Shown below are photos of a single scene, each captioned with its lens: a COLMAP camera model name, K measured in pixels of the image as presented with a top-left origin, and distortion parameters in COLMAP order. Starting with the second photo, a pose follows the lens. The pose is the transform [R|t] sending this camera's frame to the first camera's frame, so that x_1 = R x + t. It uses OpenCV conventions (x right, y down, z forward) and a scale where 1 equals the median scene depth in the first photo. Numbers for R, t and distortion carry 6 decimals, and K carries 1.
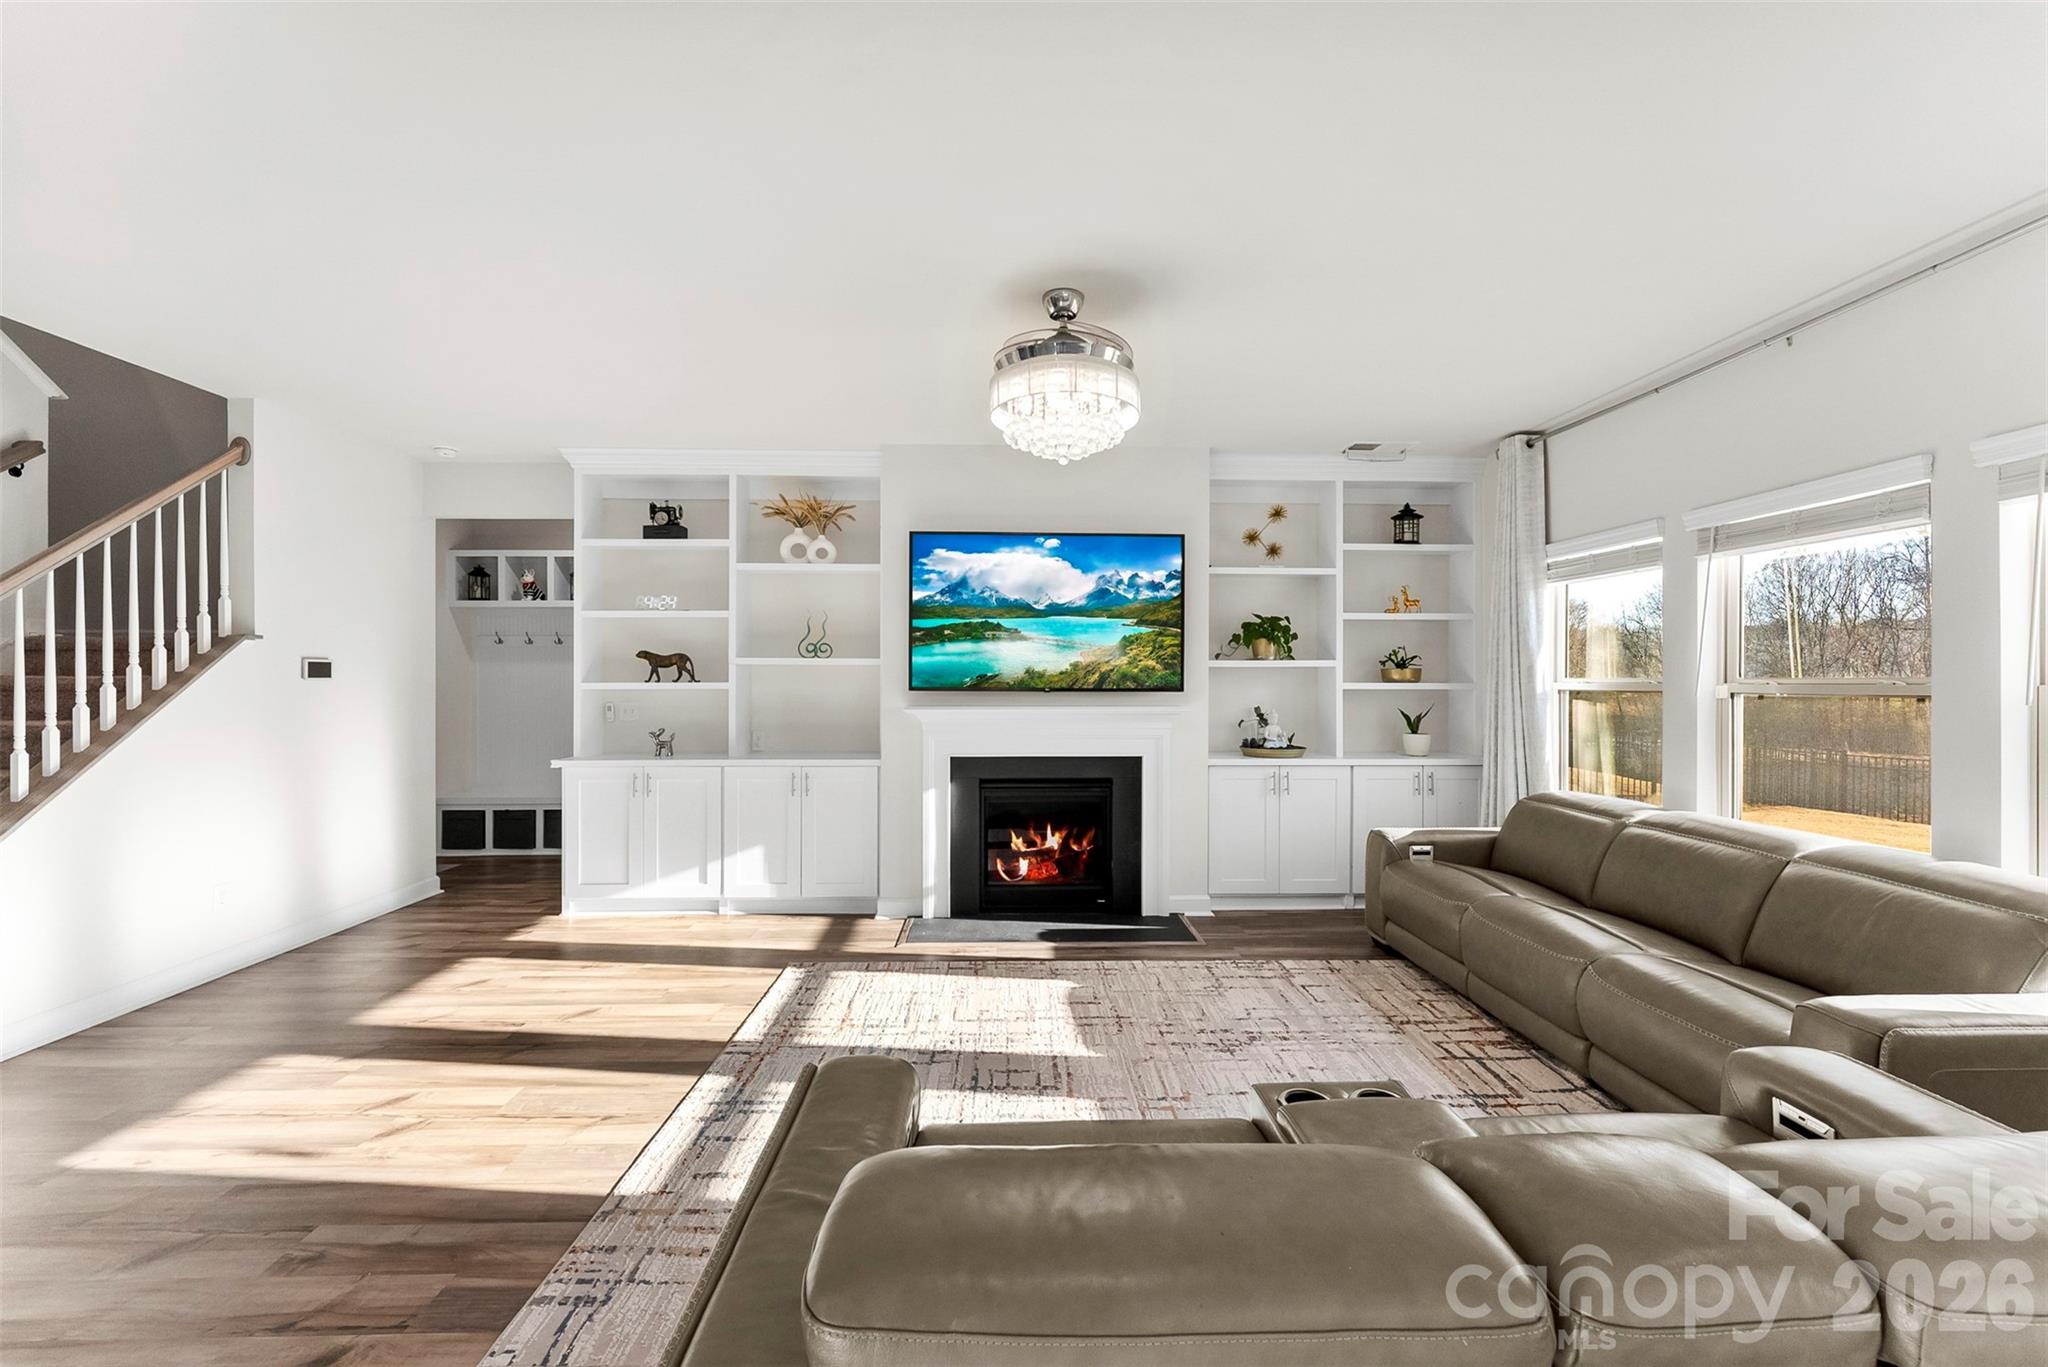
lens RADIAL K [[831.3, 0, 1019.3], [0, 831.3, 680.9], [0, 0, 1]] dist [-0.001535, -0.000183]
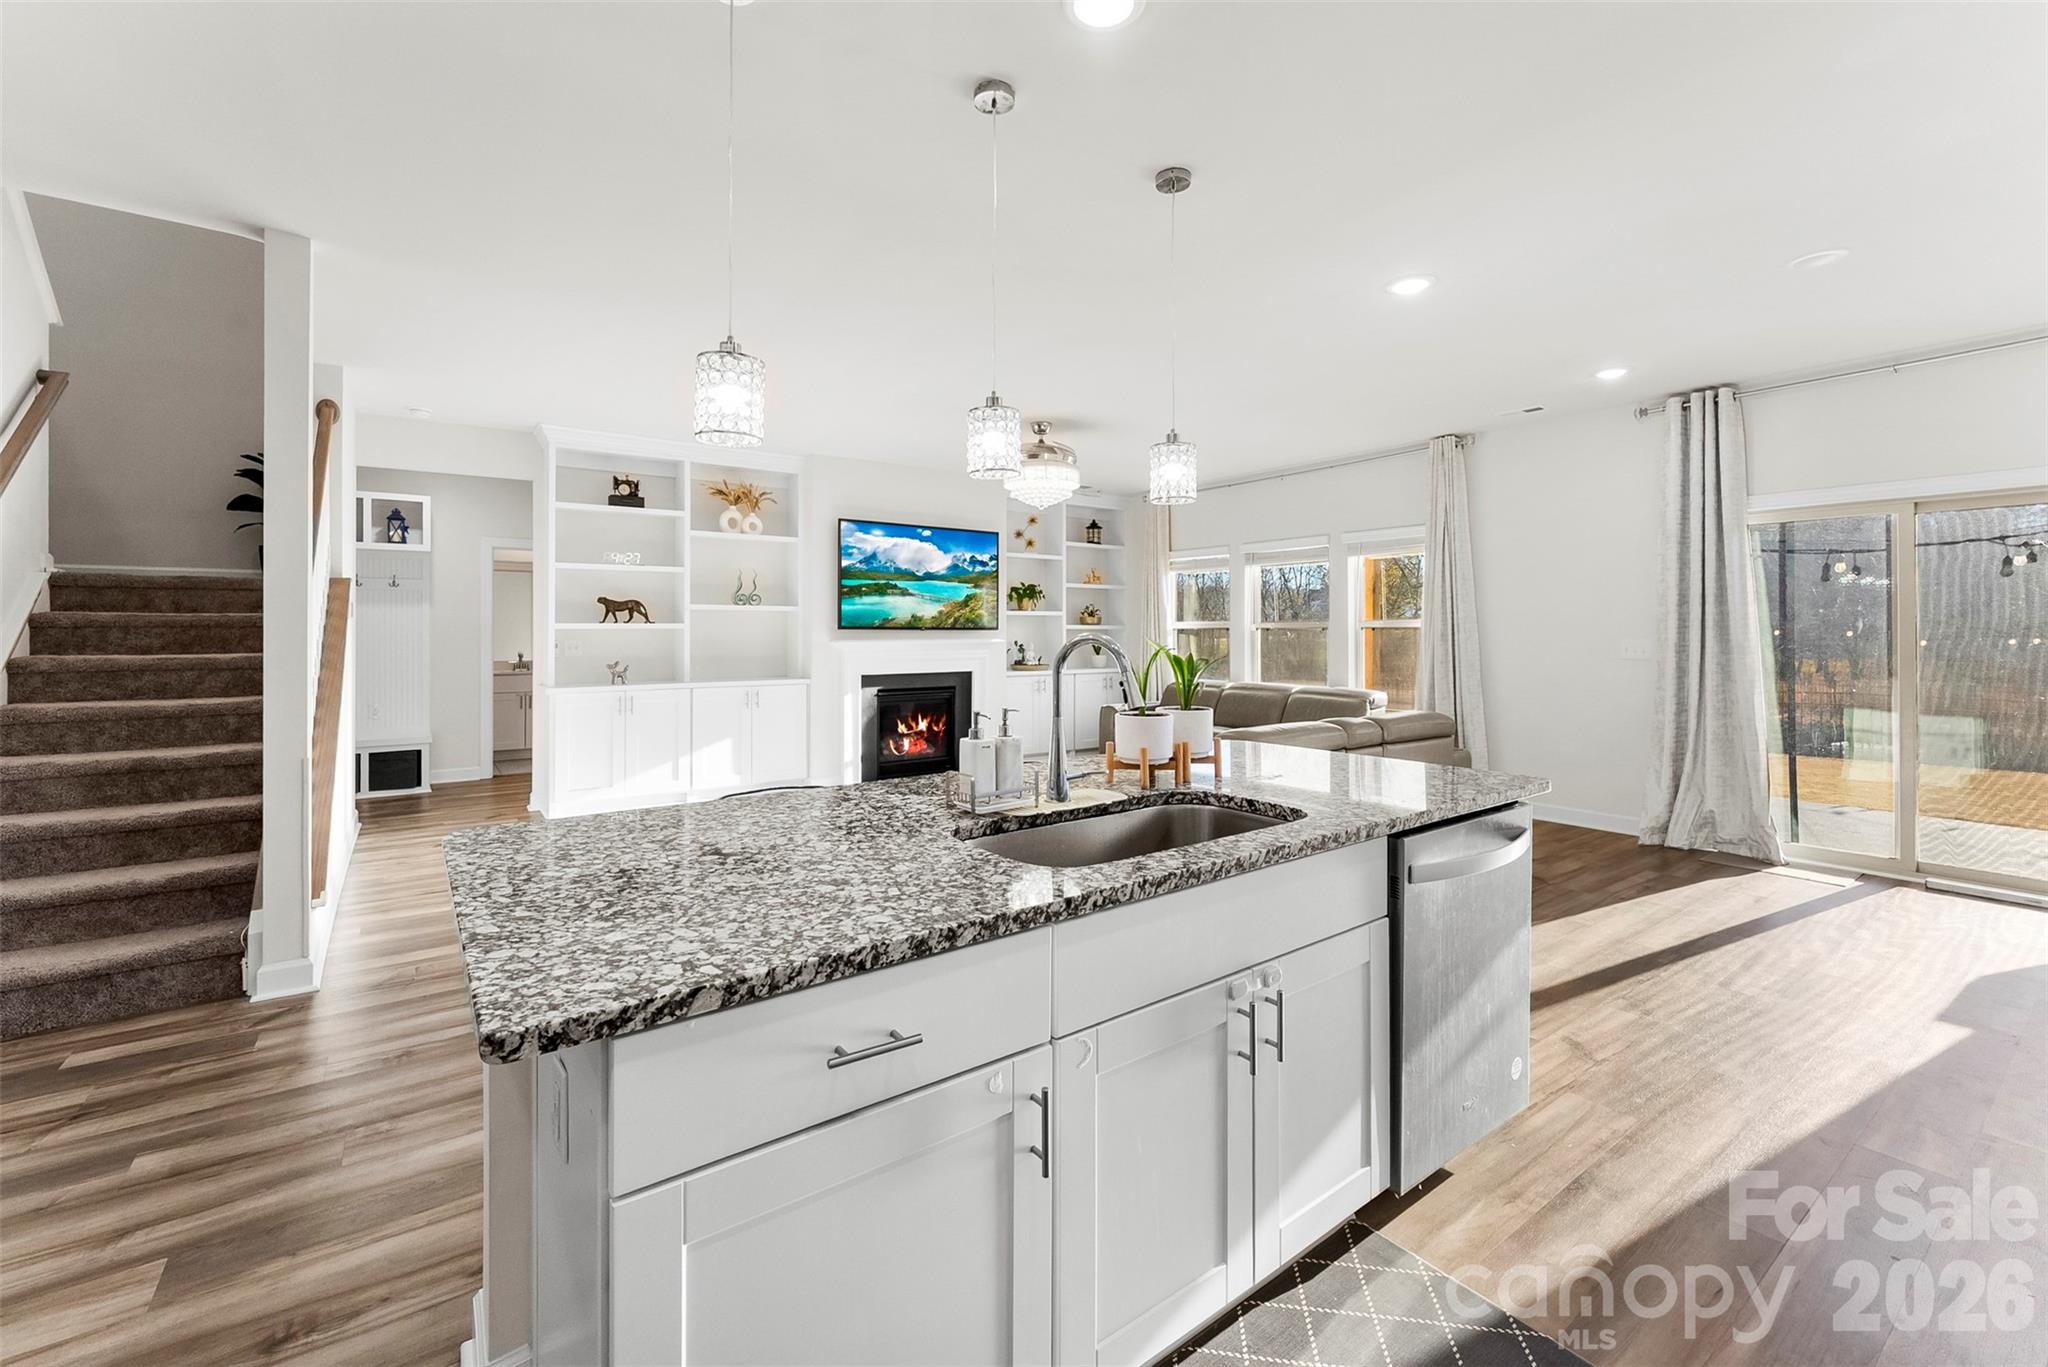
lens RADIAL K [[846.9, 0, 1028.5], [0, 846.9, 629.2], [0, 0, 1]] dist [-0.000735, -0.000072]
pose [[0.826280, -0.000434, 0.563260, -0.682337], [0.002917, 0.999990, -0.003509, 0.017588], [-0.563252, 0.004542, 0.826272, -0.391894]]
